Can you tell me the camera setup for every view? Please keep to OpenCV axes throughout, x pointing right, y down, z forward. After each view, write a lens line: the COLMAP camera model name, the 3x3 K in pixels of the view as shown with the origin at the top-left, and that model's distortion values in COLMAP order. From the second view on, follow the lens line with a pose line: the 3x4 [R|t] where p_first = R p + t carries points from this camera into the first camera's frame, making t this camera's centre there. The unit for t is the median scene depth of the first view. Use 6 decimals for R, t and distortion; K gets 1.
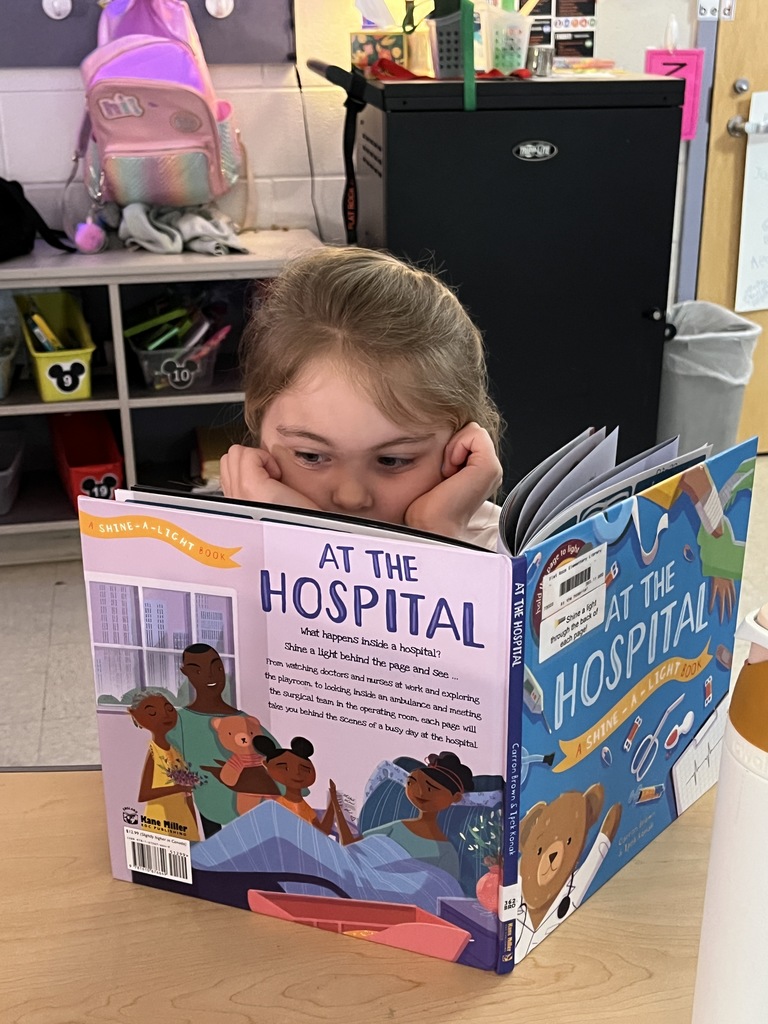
lens RADIAL K [[1232.0, 0, 383.6], [0, 1232.0, 510.9], [0, 0, 1]] dist [0.030805, 0.000000]
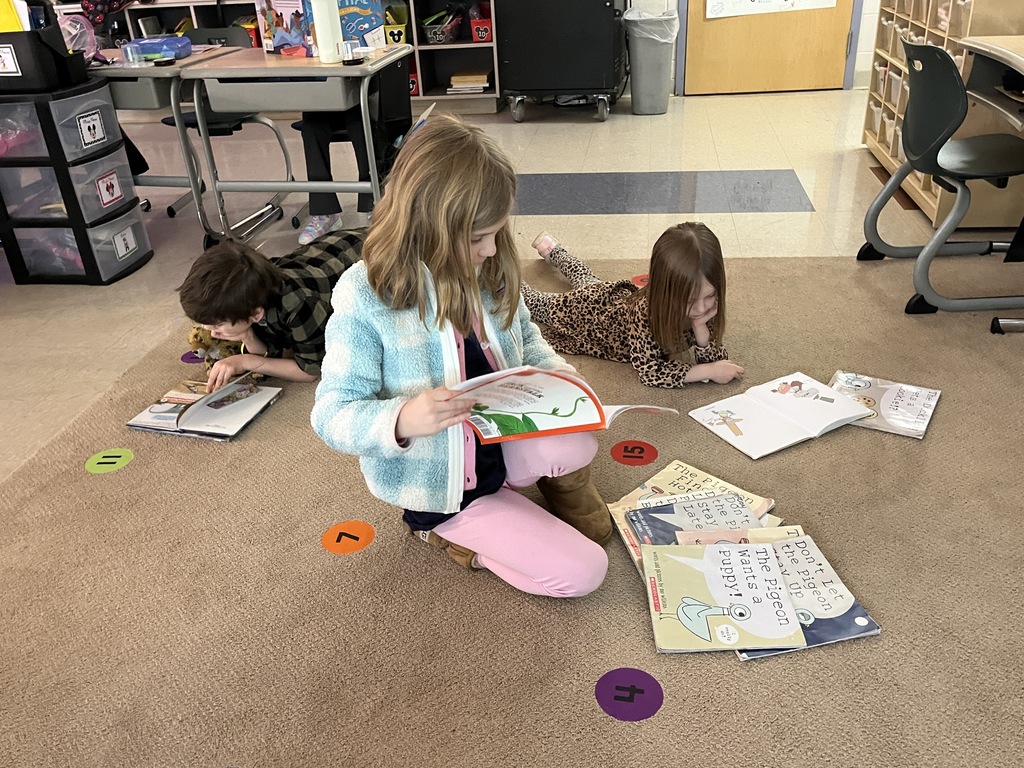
lens RADIAL K [[845.2, 0, 512.3], [0, 845.2, 383.9], [0, 0, 1]] dist [0.009284, 0.001643]
pose [[0.938811, 0.129479, -0.319170, 0.659406], [-0.081106, 0.983699, 0.160495, 0.316344], [0.334748, -0.124787, 0.934009, -0.690438]]
